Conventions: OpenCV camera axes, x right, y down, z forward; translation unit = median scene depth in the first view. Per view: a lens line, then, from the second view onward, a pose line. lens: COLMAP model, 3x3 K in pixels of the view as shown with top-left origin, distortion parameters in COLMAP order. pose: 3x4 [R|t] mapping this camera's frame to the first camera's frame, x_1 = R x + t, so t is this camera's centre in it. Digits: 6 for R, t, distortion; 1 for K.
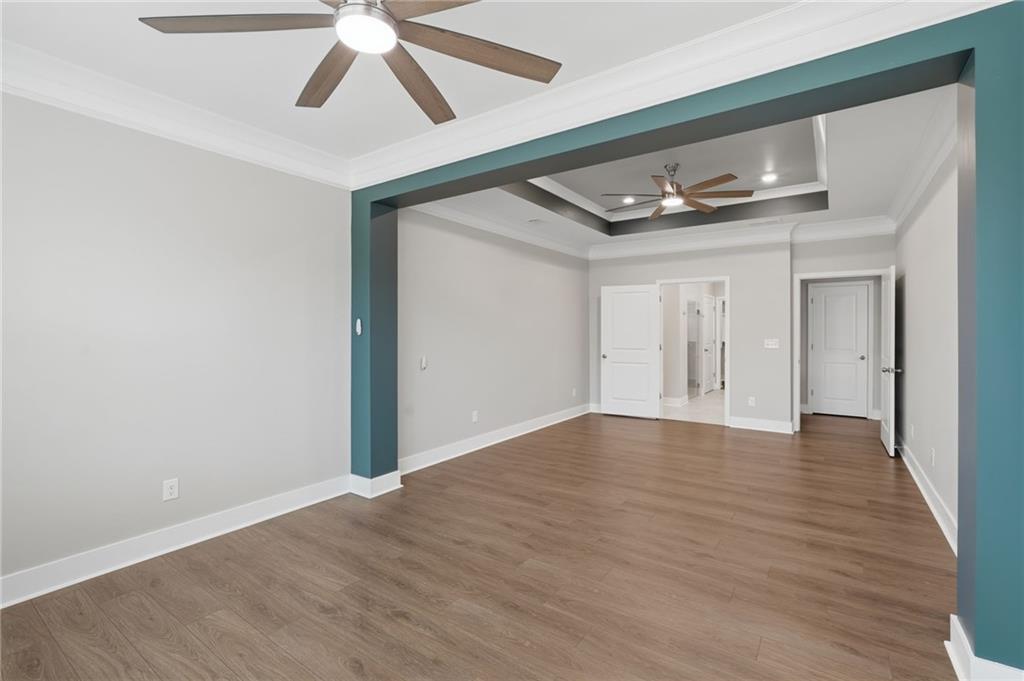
lens RADIAL K [[450.3, 0, 512.6], [0, 450.3, 334.9], [0, 0, 1]] dist [-0.001476, 0.001134]
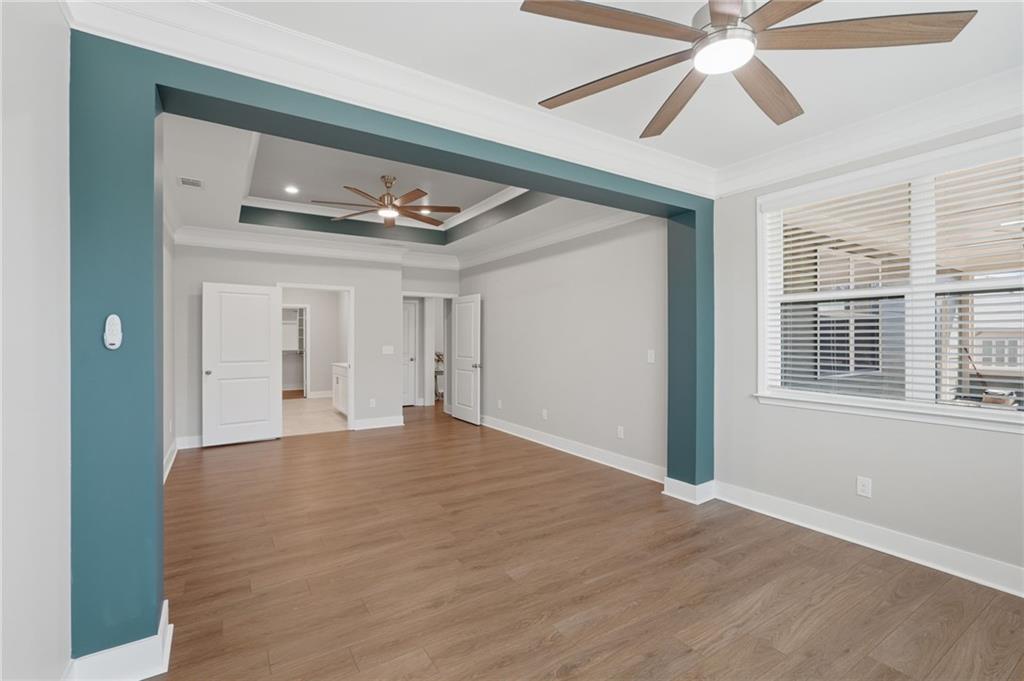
lens RADIAL K [[455.1, 0, 511.6], [0, 455.1, 337.6], [0, 0, 1]] dist [-0.004585, 0.001275]
pose [[0.392861, 0.000761, 0.919598, -0.736338], [0.010591, 0.999930, -0.005352, -0.004587], [-0.919537, 0.011842, 0.392825, 0.508615]]
